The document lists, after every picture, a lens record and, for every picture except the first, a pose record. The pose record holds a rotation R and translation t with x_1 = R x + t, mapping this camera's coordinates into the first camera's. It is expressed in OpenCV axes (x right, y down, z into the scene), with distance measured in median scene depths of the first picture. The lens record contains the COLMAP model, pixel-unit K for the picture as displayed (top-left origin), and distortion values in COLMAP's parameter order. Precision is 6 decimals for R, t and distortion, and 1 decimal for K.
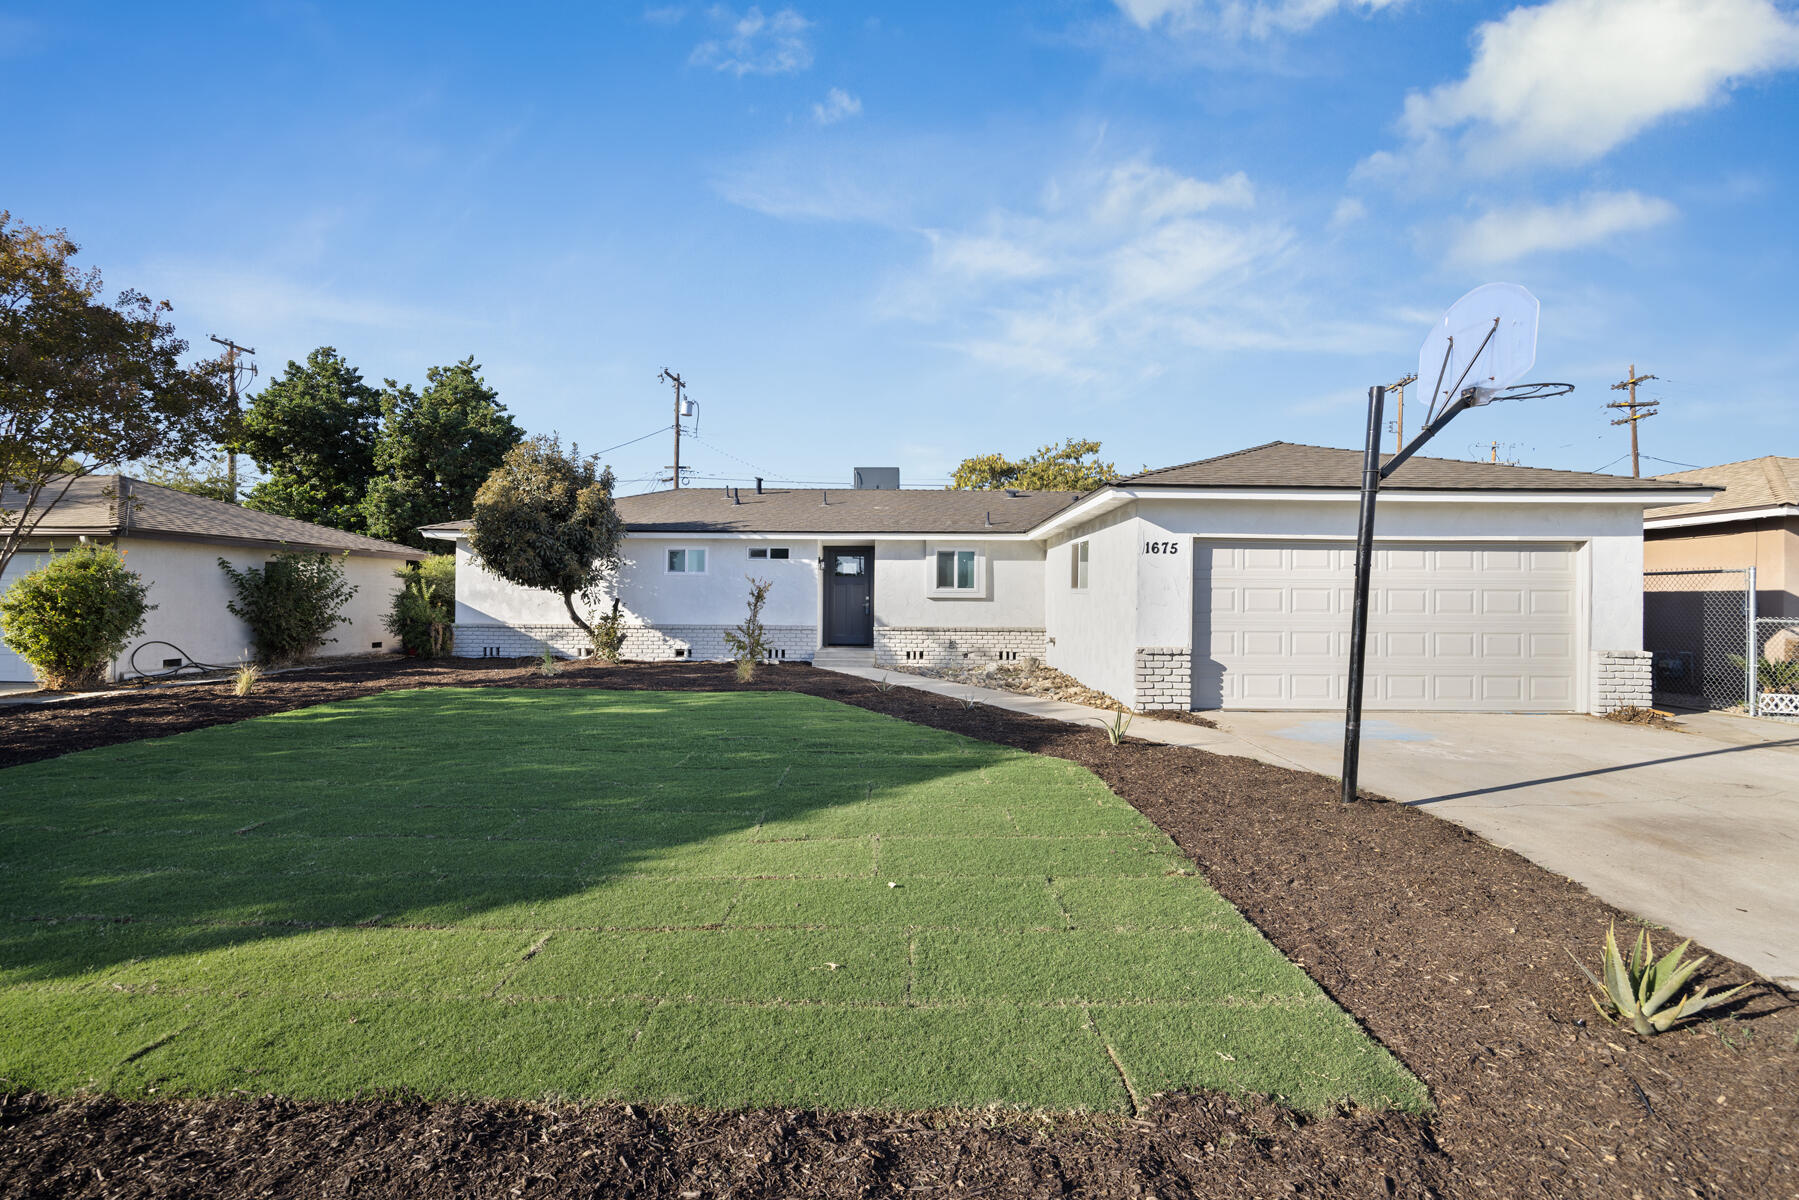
lens RADIAL K [[800.0, 0, 899.1], [0, 800.0, 598.8], [0, 0, 1]] dist [-0.016051, 0.001149]
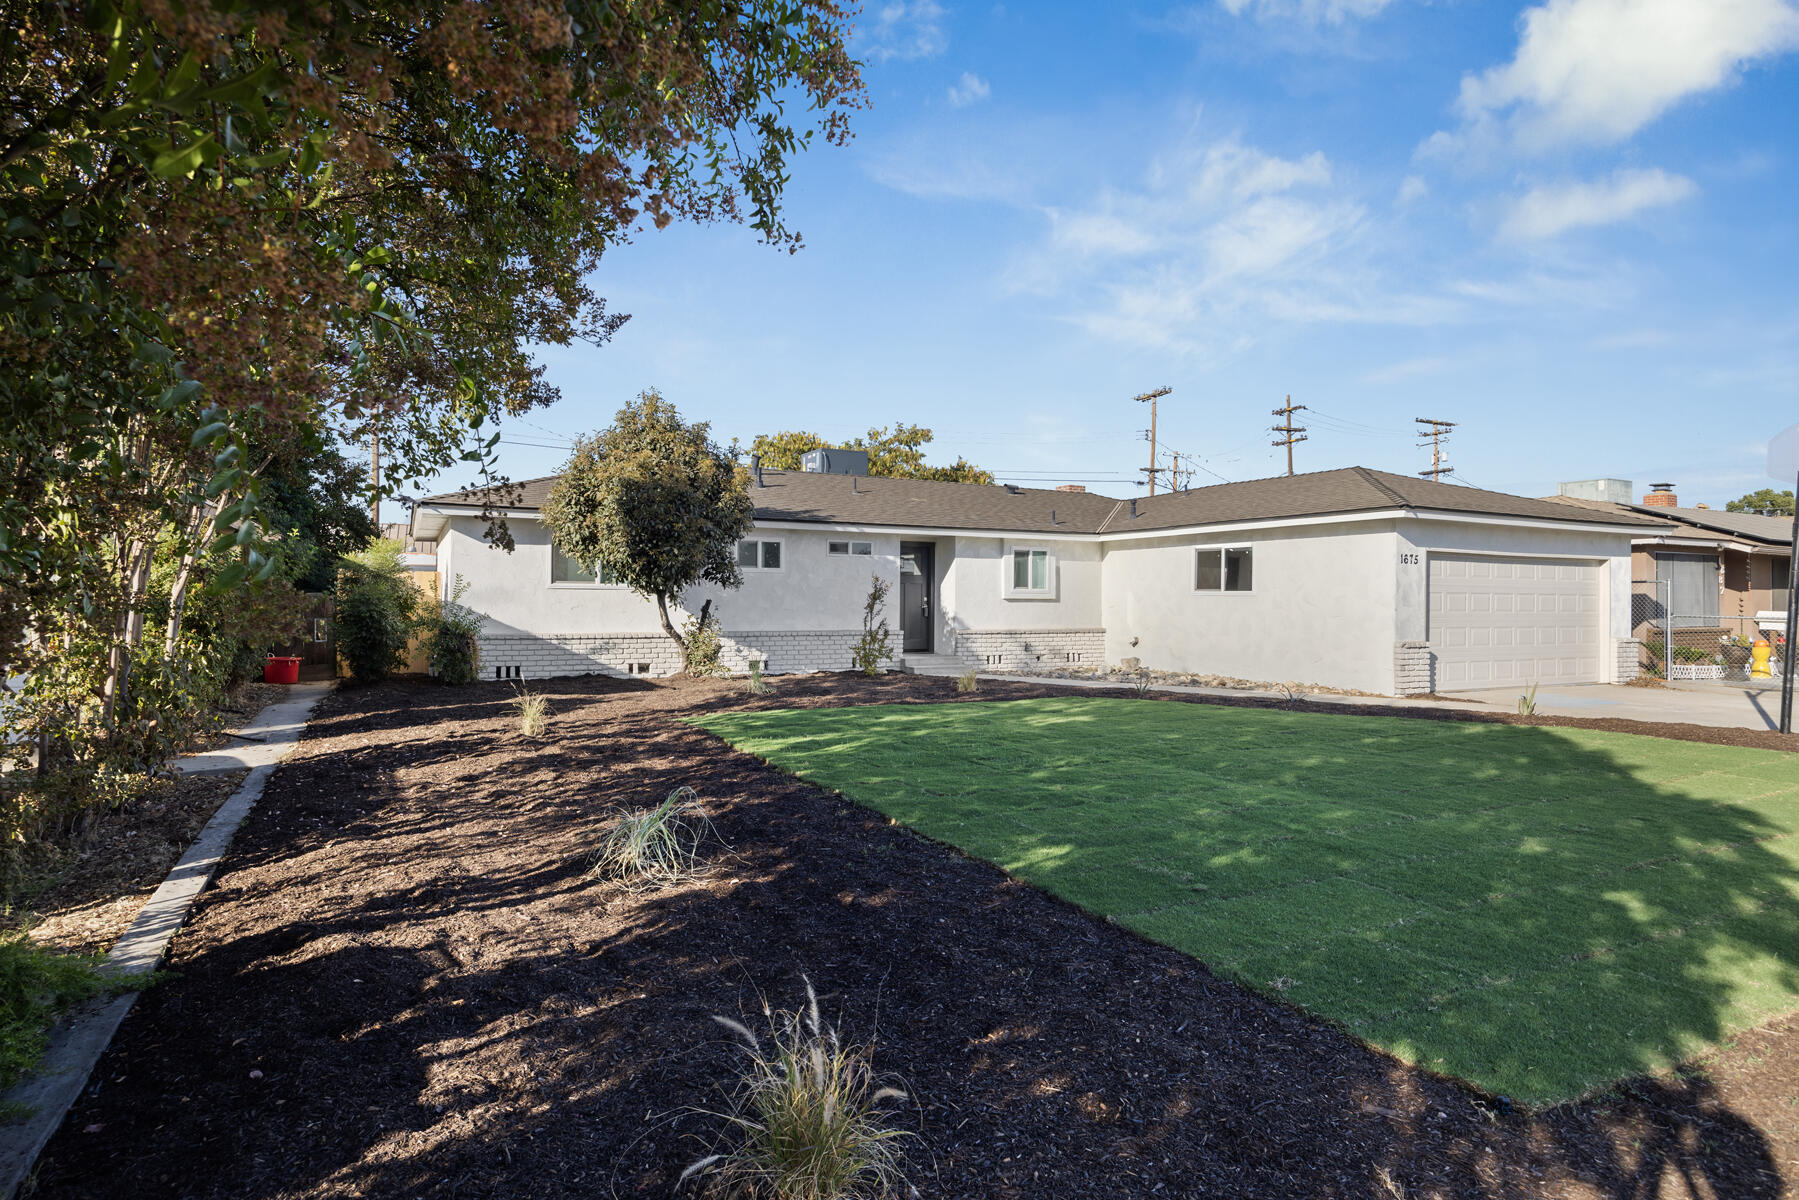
lens RADIAL K [[943.9, 0, 898.3], [0, 943.9, 600.8], [0, 0, 1]] dist [-0.005896, -0.000650]
pose [[0.888329, -0.002883, 0.459198, -0.594500], [-0.000851, 0.999968, 0.007924, -0.007206], [-0.459206, -0.007430, 0.888299, 0.059471]]
